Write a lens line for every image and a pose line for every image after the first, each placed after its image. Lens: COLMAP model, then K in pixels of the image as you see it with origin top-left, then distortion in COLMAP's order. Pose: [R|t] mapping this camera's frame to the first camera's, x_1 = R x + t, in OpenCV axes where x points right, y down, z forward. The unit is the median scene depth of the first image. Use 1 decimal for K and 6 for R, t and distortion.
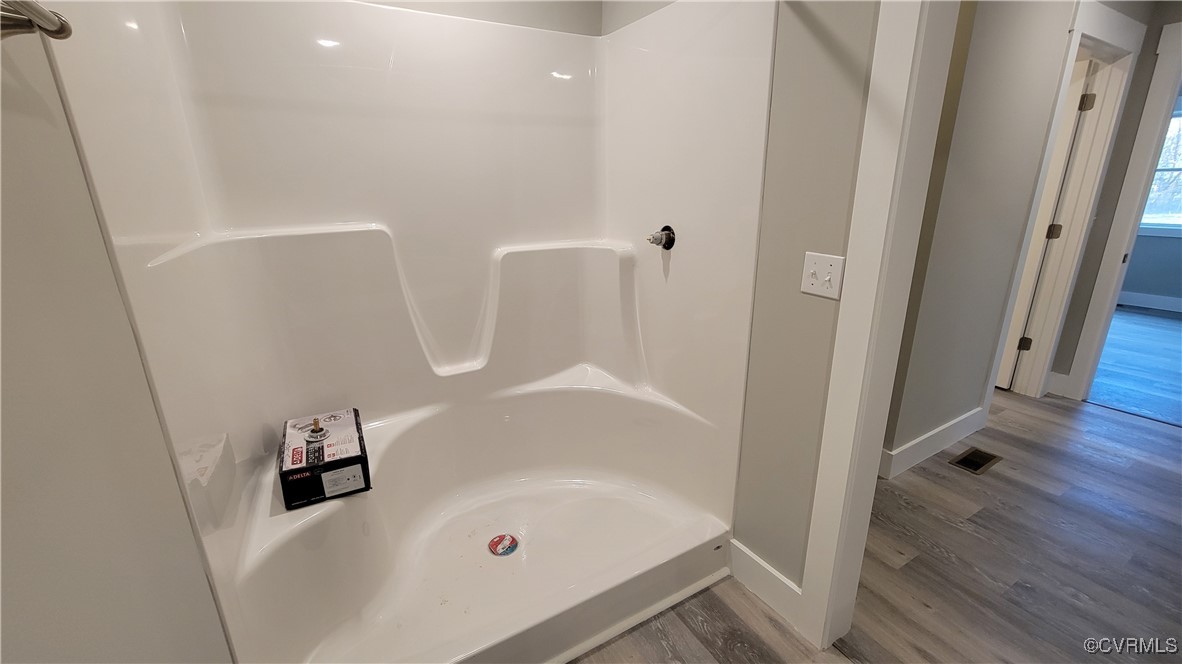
lens RADIAL K [[477.2, 0, 589.7], [0, 477.2, 328.5], [0, 0, 1]] dist [-0.005852, -0.000619]
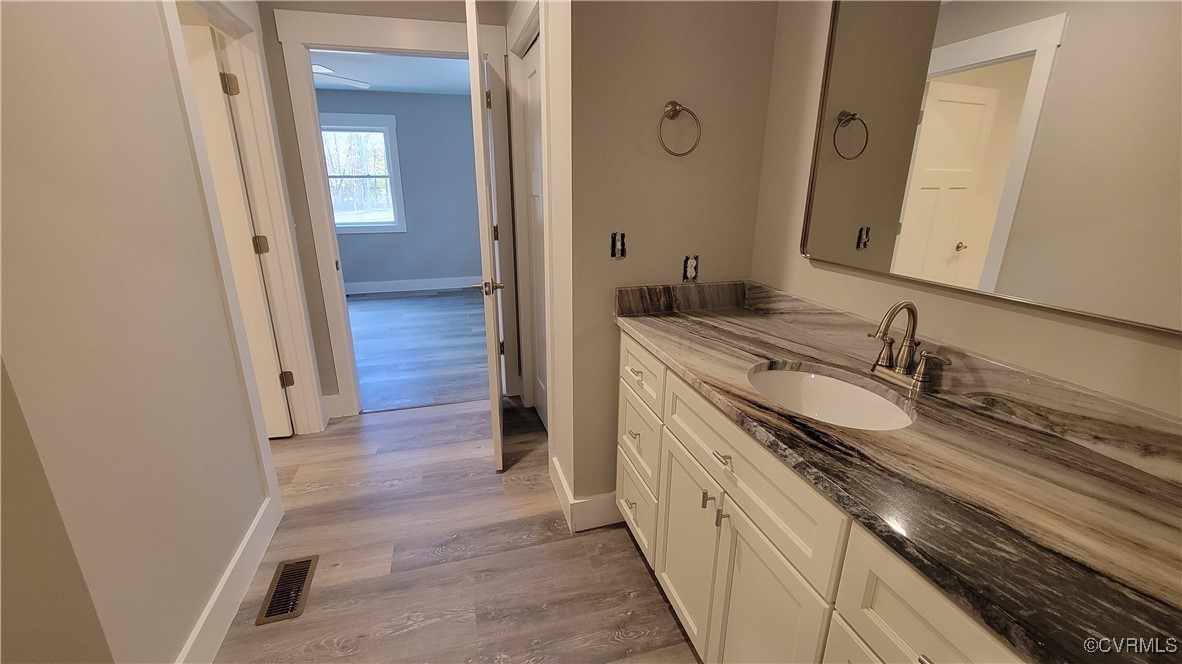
lens RADIAL K [[479.9, 0, 584.3], [0, 479.9, 331.0], [0, 0, 1]] dist [-0.001685, -0.000511]
pose [[0.245806, -0.266149, 0.932065, 0.307983], [0.273621, 0.941513, 0.196686, -0.076697], [-0.929898, 0.206686, 0.304253, 0.261939]]
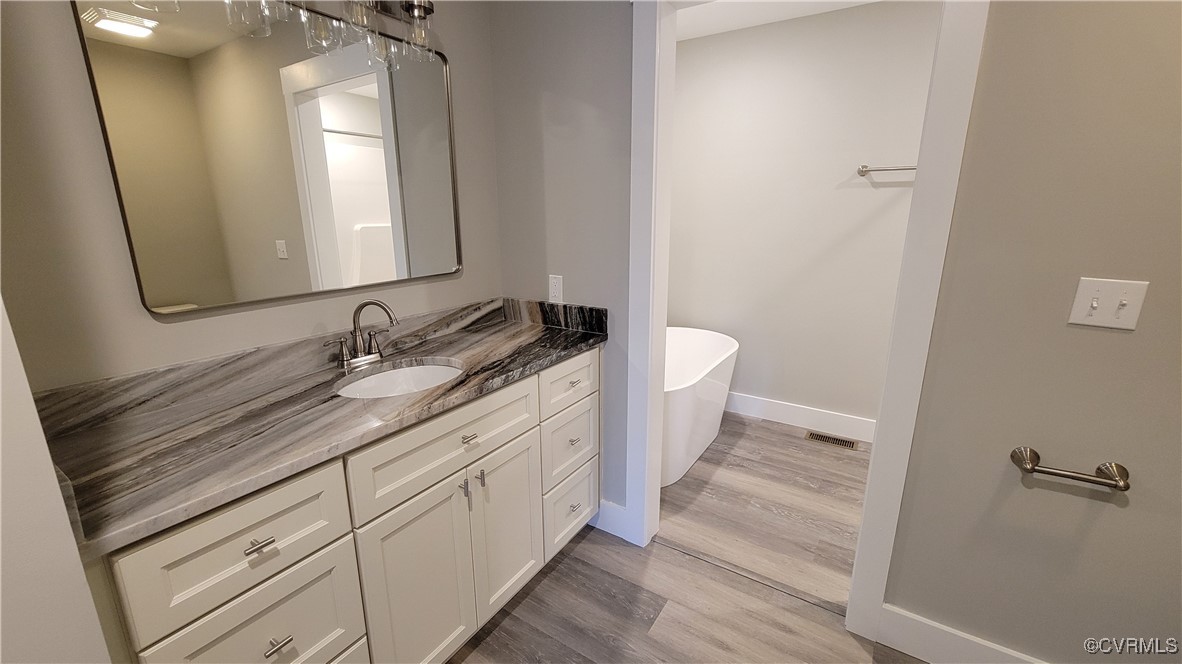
lens RADIAL K [[479.9, 0, 584.3], [0, 479.9, 331.0], [0, 0, 1]] dist [-0.001685, -0.000511]
pose [[-0.890770, 0.130610, -0.435281, 1.526400], [-0.110369, 0.866960, 0.486003, -0.421382], [0.440849, 0.480958, -0.757847, 1.314906]]
